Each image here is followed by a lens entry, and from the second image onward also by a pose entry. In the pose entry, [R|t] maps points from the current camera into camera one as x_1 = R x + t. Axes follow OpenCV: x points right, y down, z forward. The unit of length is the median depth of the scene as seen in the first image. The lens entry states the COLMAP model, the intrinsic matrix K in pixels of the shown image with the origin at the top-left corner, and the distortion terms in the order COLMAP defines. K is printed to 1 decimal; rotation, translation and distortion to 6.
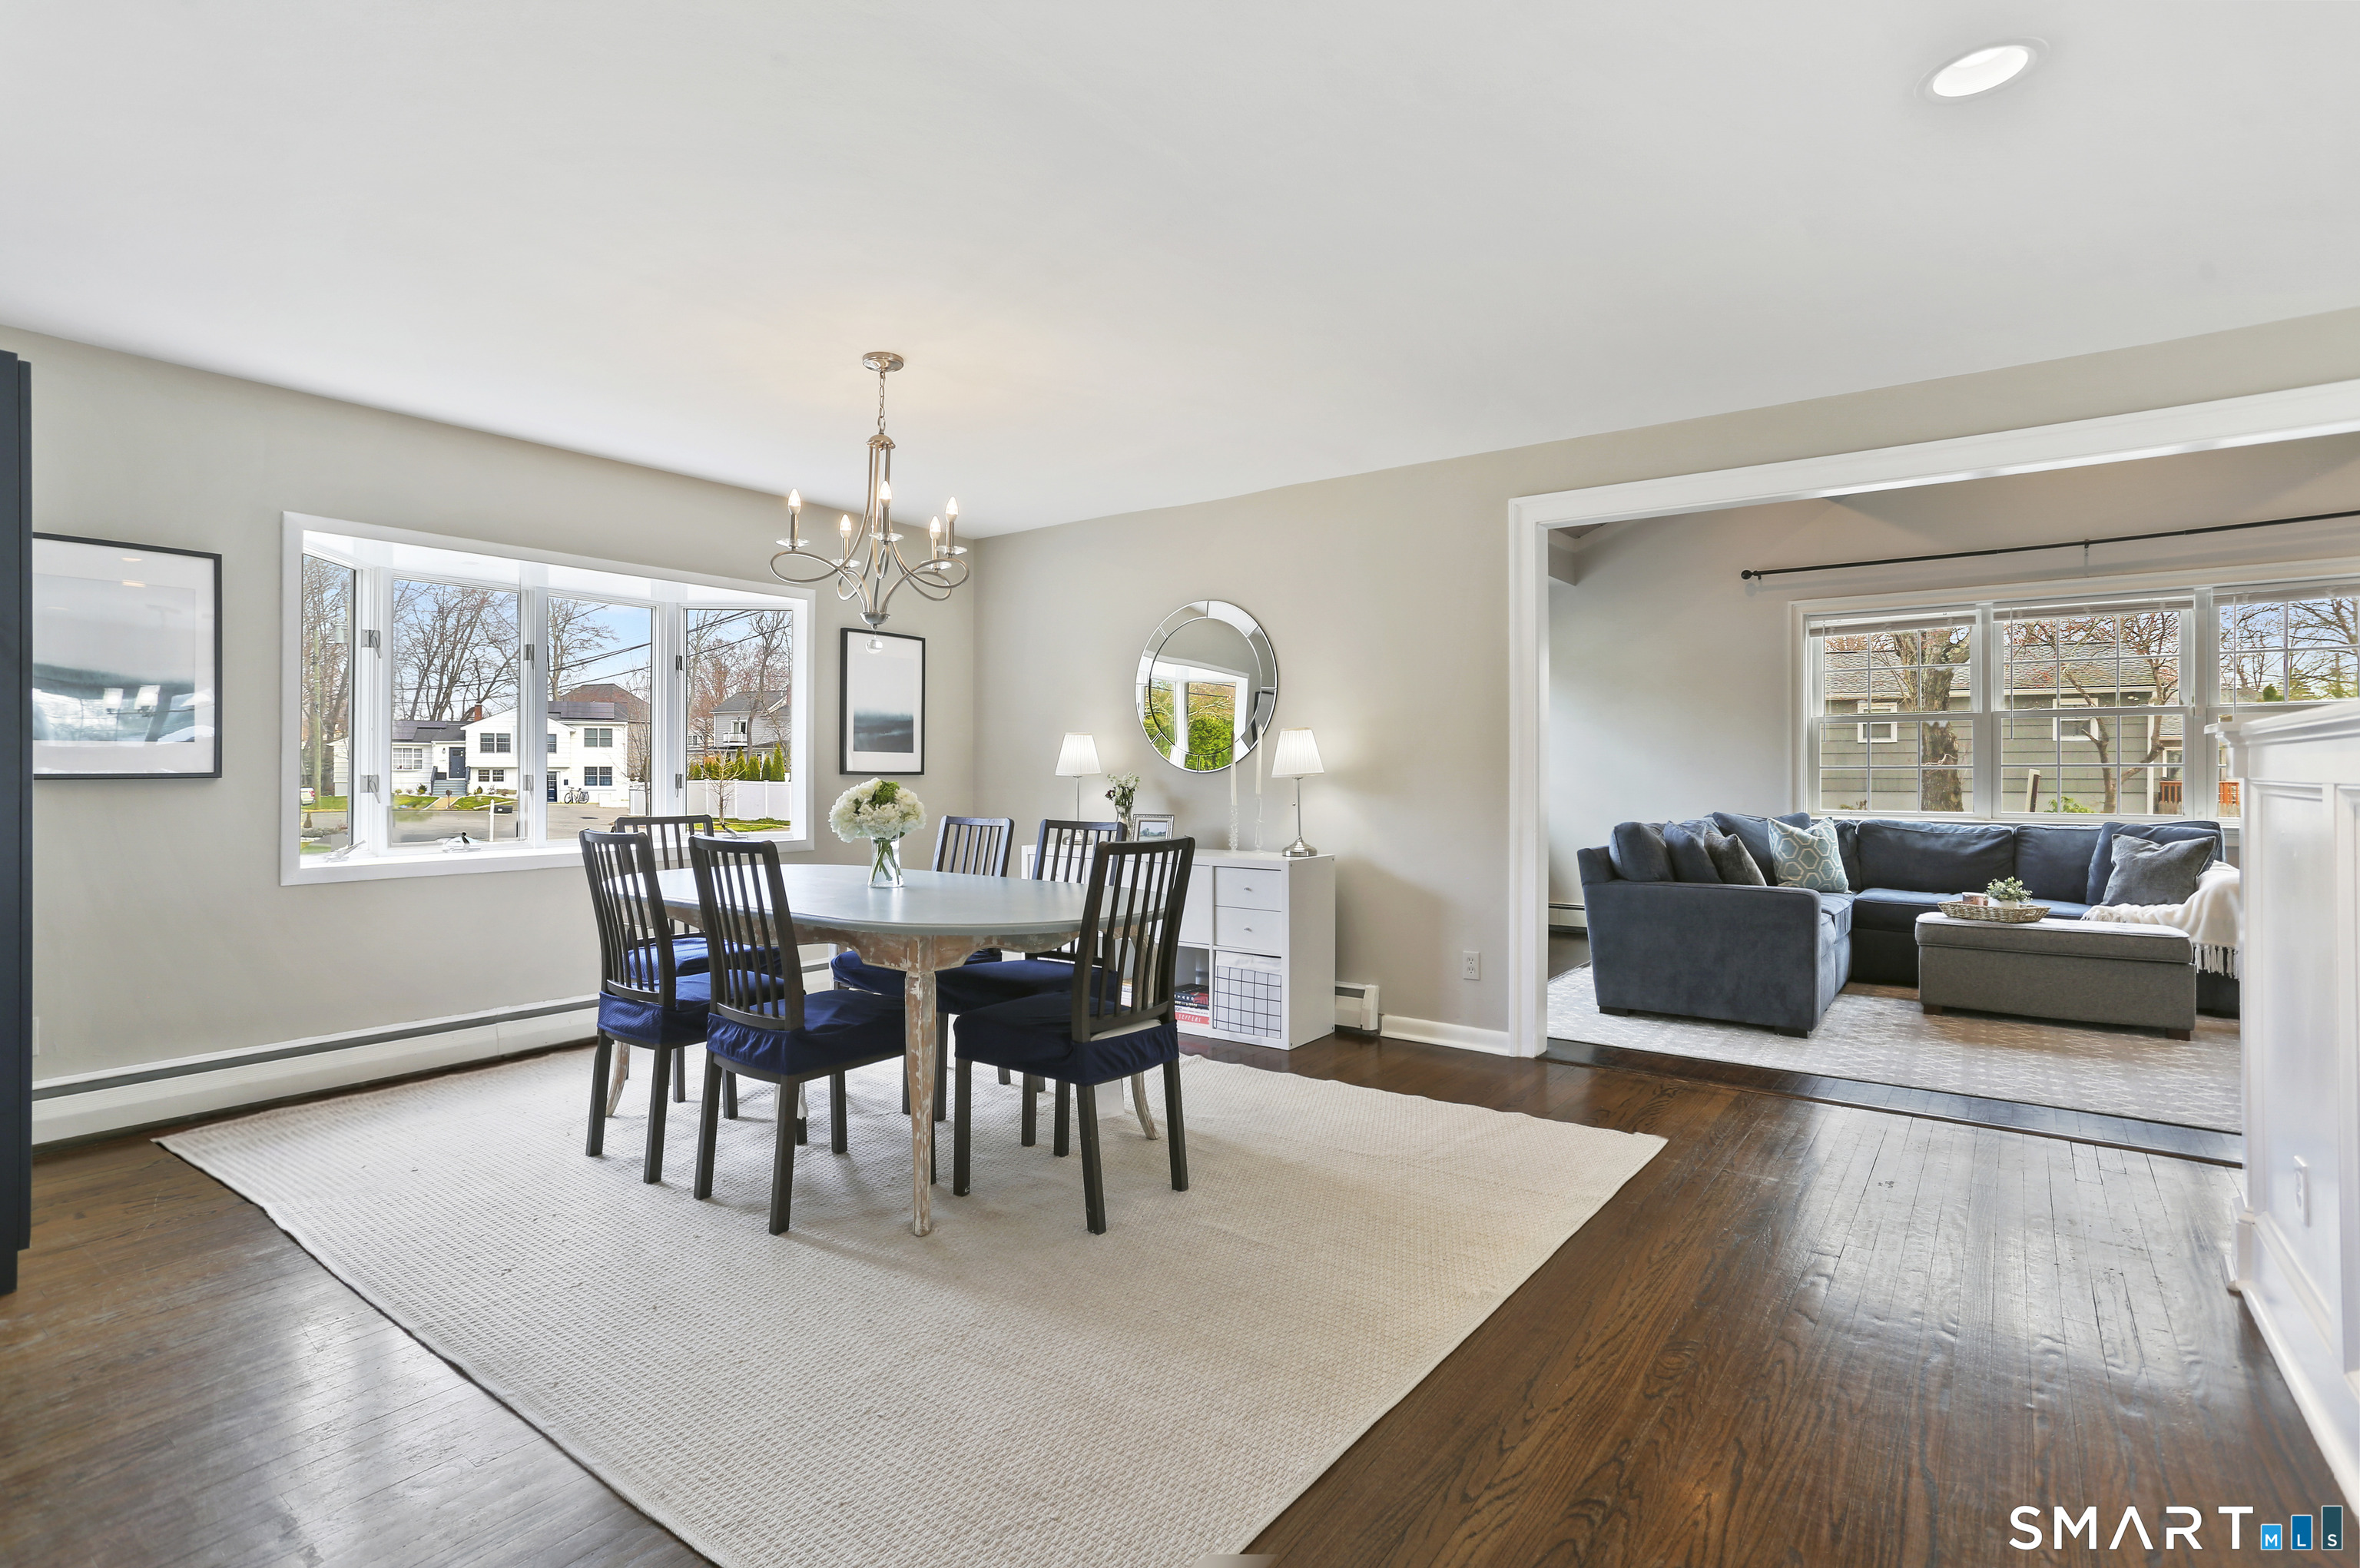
lens RADIAL K [[1121.2, 0, 1171.7], [0, 1121.2, 770.2], [0, 0, 1]] dist [-0.022641, -0.000919]
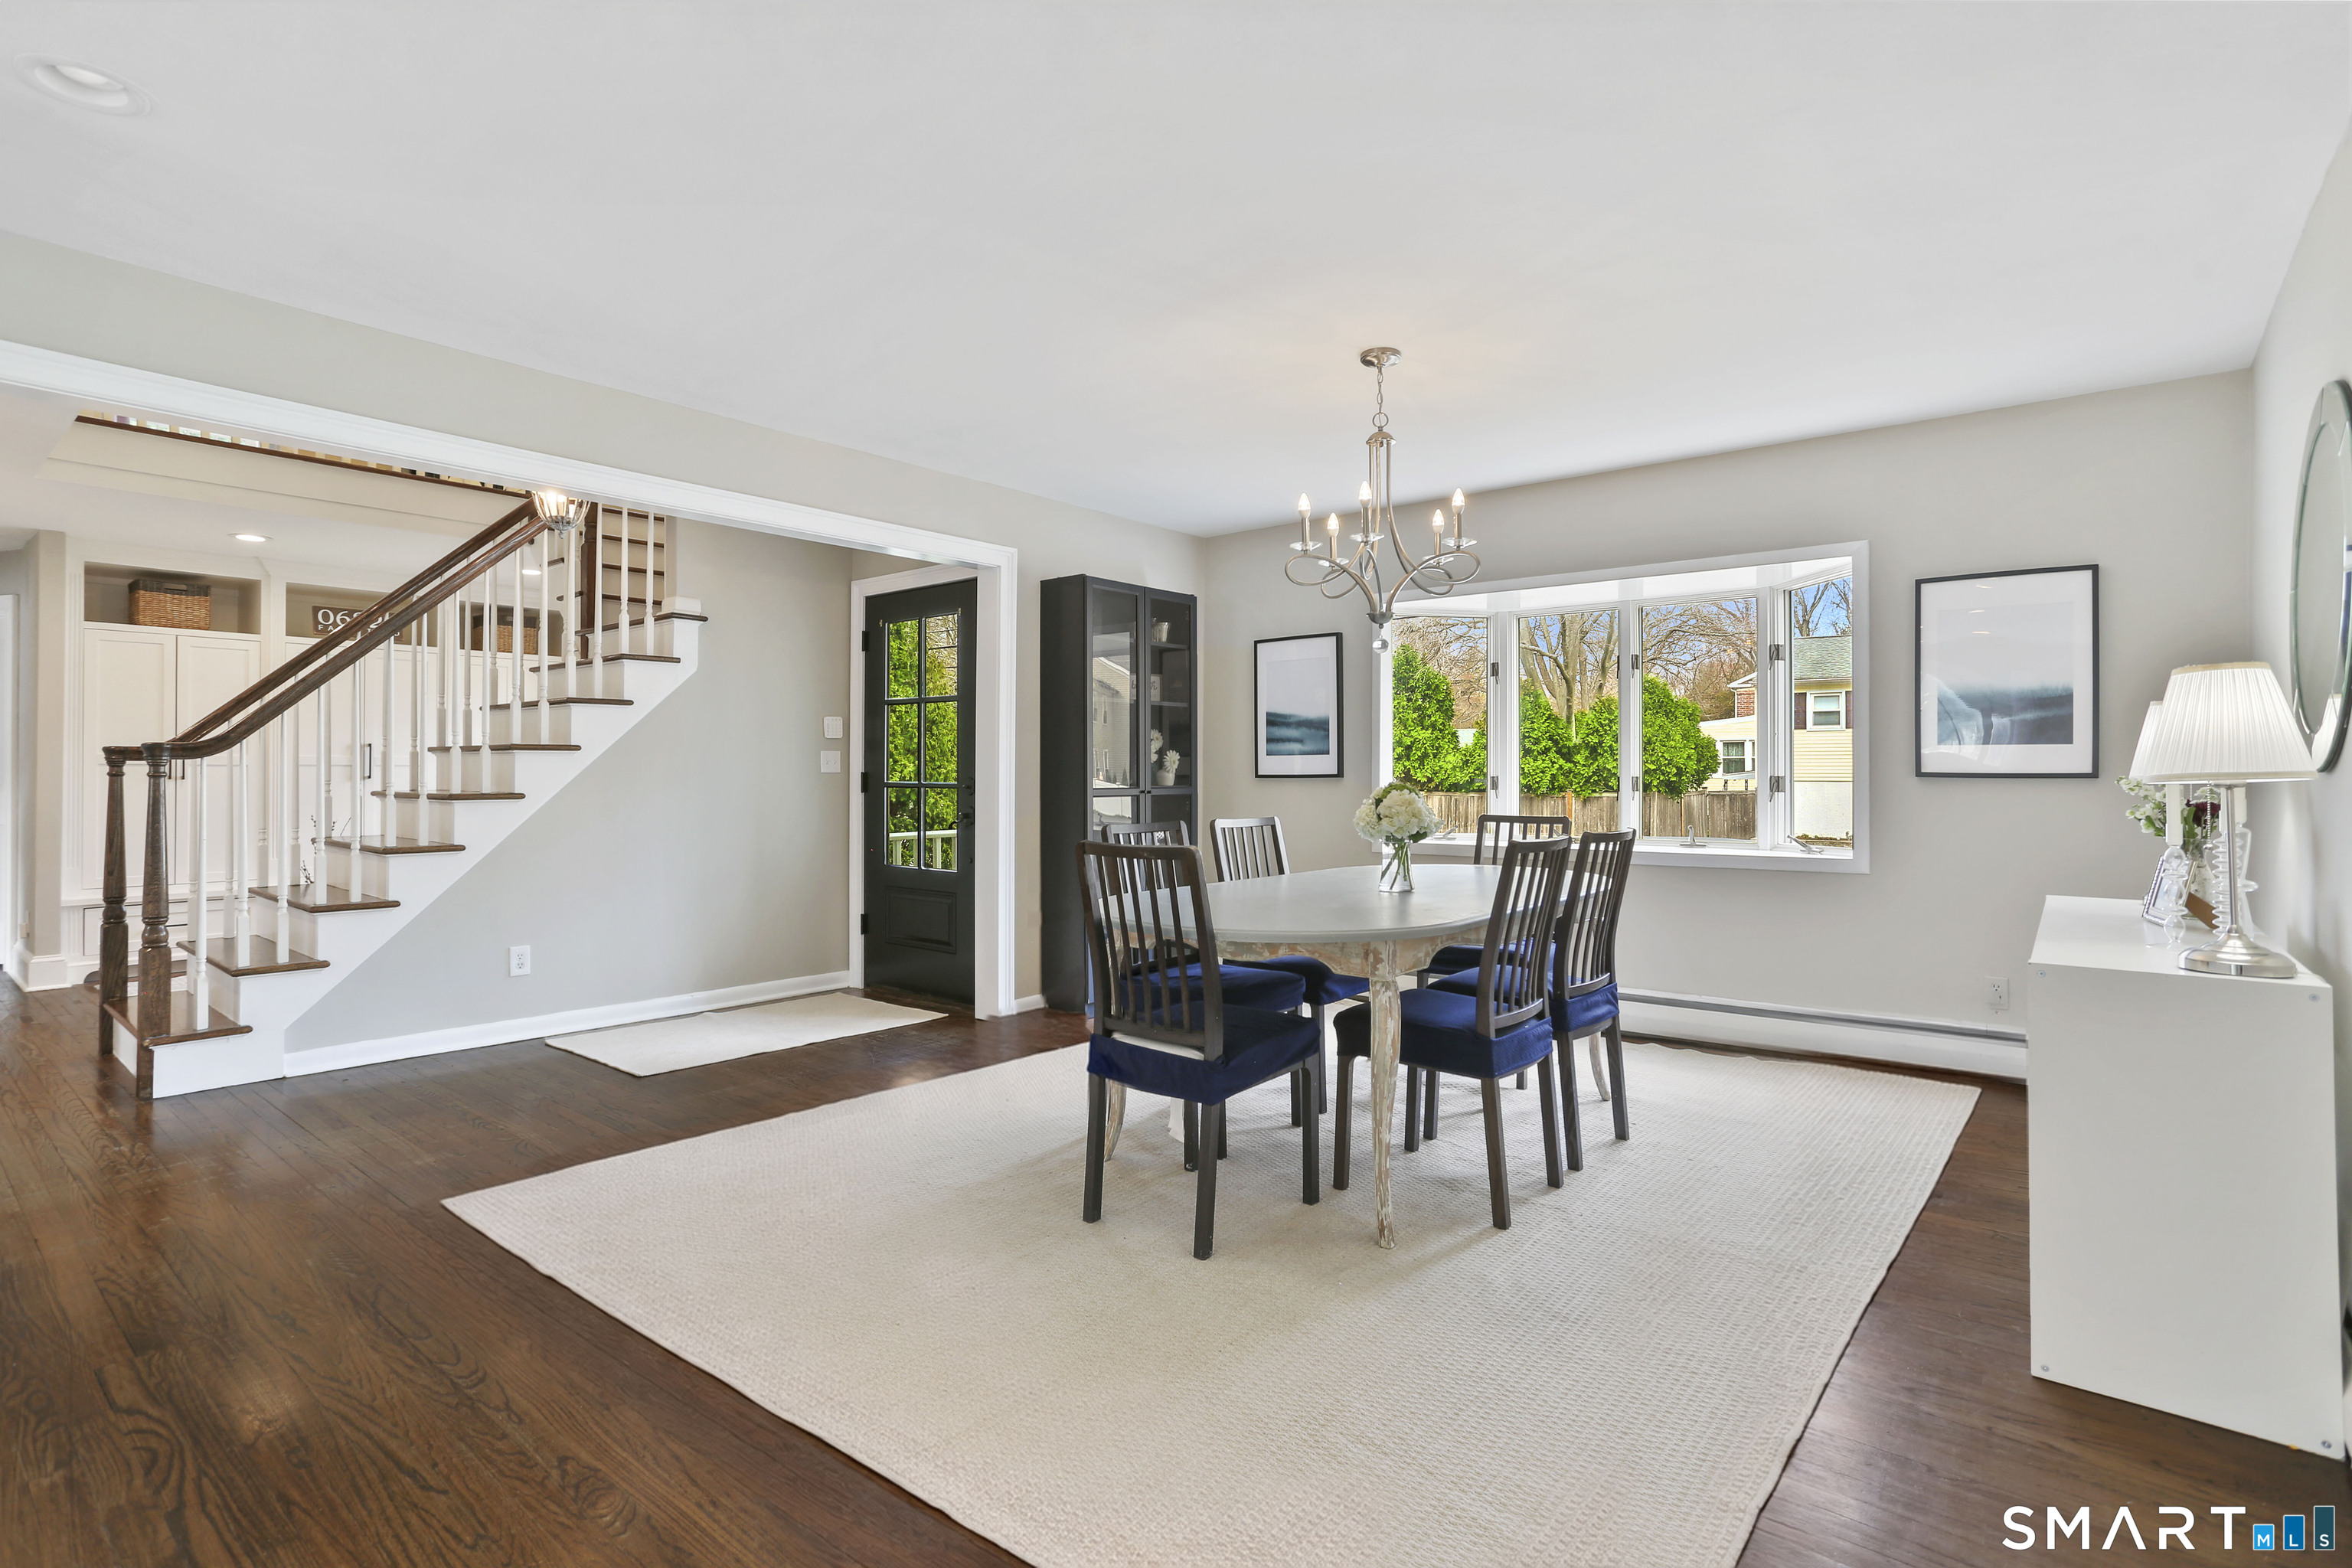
lens RADIAL K [[1134.8, 0, 1165.7], [0, 1134.8, 785.4], [0, 0, 1]] dist [0.003424, 0.001924]
pose [[-0.061875, 0.010856, -0.998025, 0.791539], [0.000755, 0.999941, 0.010830, 0.000442], [0.998084, -0.000084, -0.061879, 0.924753]]
